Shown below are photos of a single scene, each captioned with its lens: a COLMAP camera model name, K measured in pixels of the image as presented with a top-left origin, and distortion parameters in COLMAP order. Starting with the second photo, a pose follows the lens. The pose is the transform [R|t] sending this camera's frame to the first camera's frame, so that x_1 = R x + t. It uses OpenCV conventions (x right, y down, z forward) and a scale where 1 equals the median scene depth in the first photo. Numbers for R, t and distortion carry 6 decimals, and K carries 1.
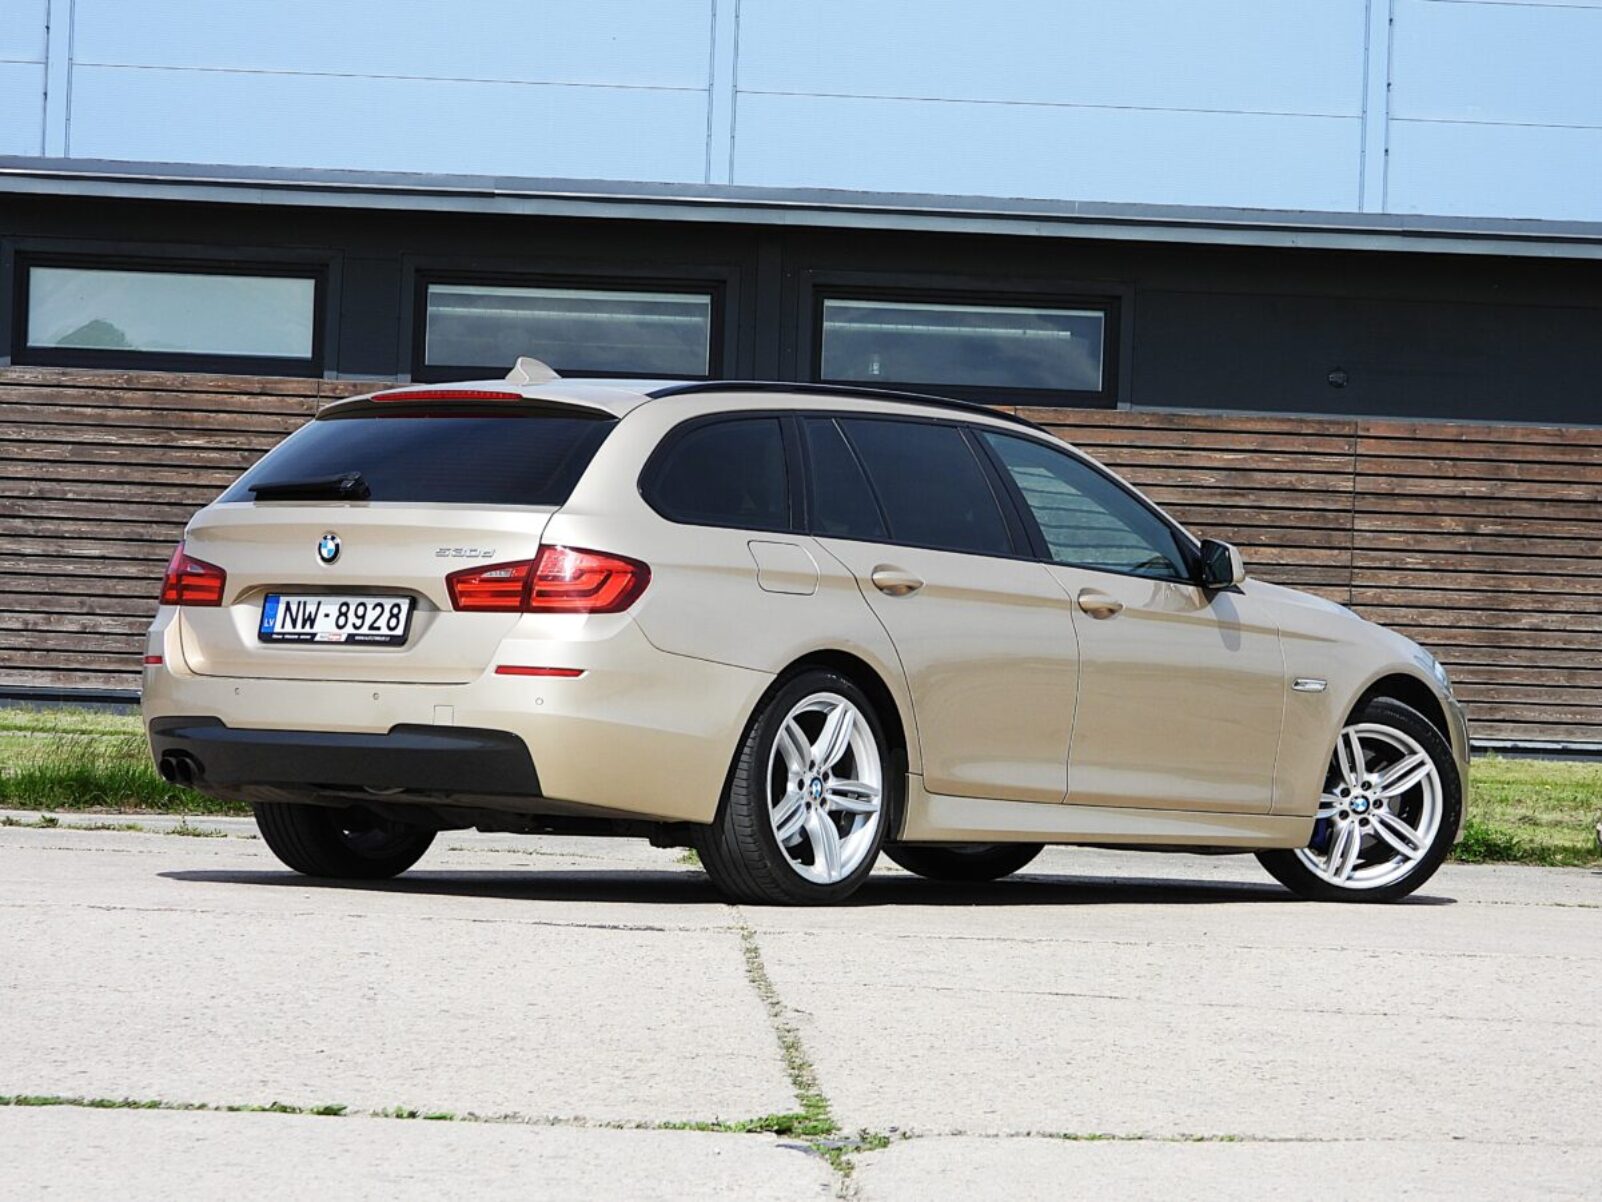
lens RADIAL K [[5671.1, 0, 801.0], [0, 5671.1, 601.0], [0, 0, 1]] dist [0.202259, -1.835639]
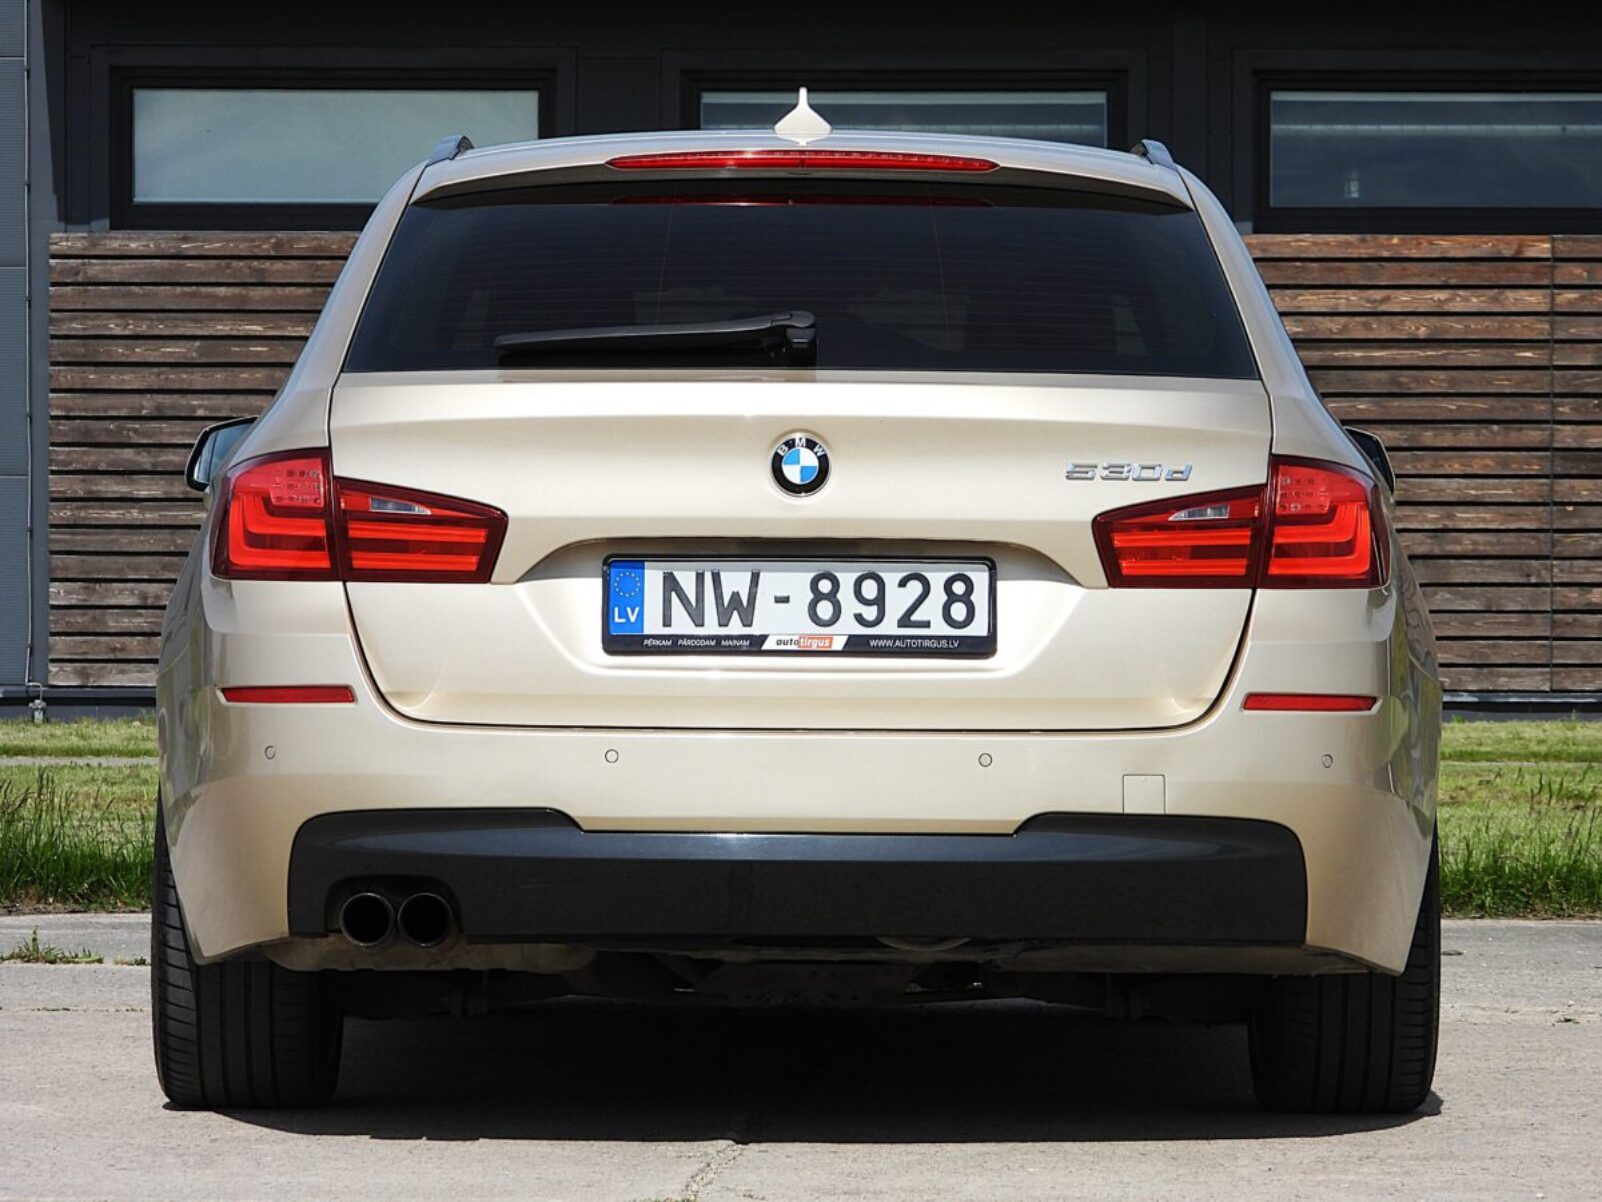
lens RADIAL K [[7323.0, 0, 801.0], [0, 7323.0, 601.0], [0, 0, 1]] dist [0.115670, 1.526546]
pose [[0.998446, -0.034106, -0.044062, -0.020236], [0.034533, 0.999363, 0.008981, -0.001200], [0.043728, -0.010488, 0.998988, 0.130861]]
